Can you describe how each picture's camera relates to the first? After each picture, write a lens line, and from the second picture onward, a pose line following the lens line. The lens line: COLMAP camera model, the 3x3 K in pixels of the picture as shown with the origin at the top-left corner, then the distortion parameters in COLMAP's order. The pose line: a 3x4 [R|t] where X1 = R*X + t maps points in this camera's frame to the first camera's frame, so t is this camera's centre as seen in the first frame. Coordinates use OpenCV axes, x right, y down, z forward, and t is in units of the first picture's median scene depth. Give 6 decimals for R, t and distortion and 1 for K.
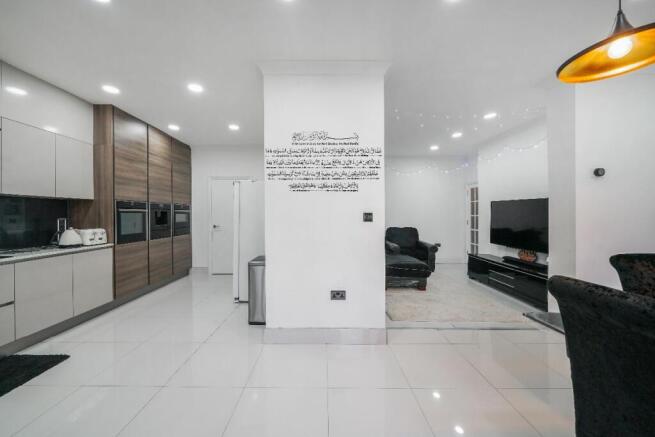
lens RADIAL K [[237.2, 0, 316.4], [0, 237.2, 215.5], [0, 0, 1]] dist [-0.006097, 0.000464]
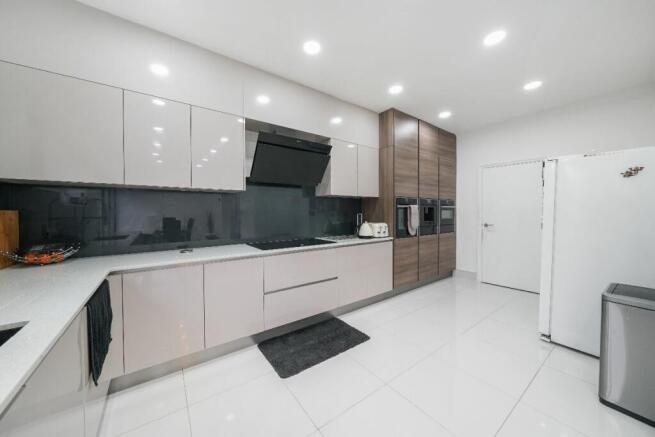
lens RADIAL K [[228.6, 0, 325.3], [0, 228.6, 216.4], [0, 0, 1]] dist [0.000103, 0.000026]
pose [[0.607841, 0.018073, -0.793853, -0.194409], [-0.003306, 0.999790, 0.020230, 0.002436], [0.794052, -0.009672, 0.607773, 0.107501]]
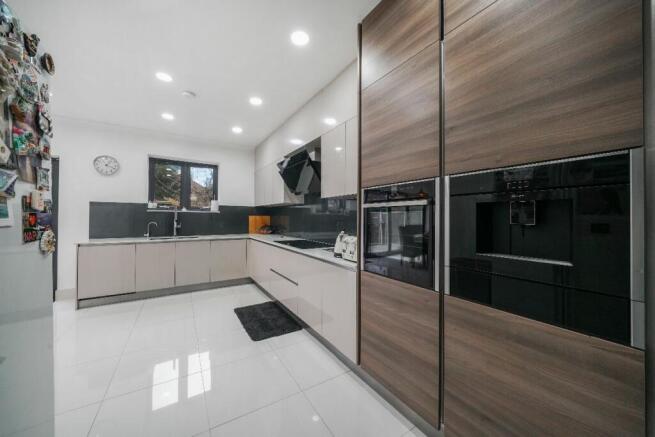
lens RADIAL K [[237.2, 0, 326.7], [0, 237.2, 216.8], [0, 0, 1]] dist [-0.006097, 0.000464]
pose [[-0.838396, -0.000262, -0.545062, -0.423248], [-0.002845, 0.999988, 0.003896, -0.002026], [0.545055, 0.004817, -0.838386, 1.254474]]
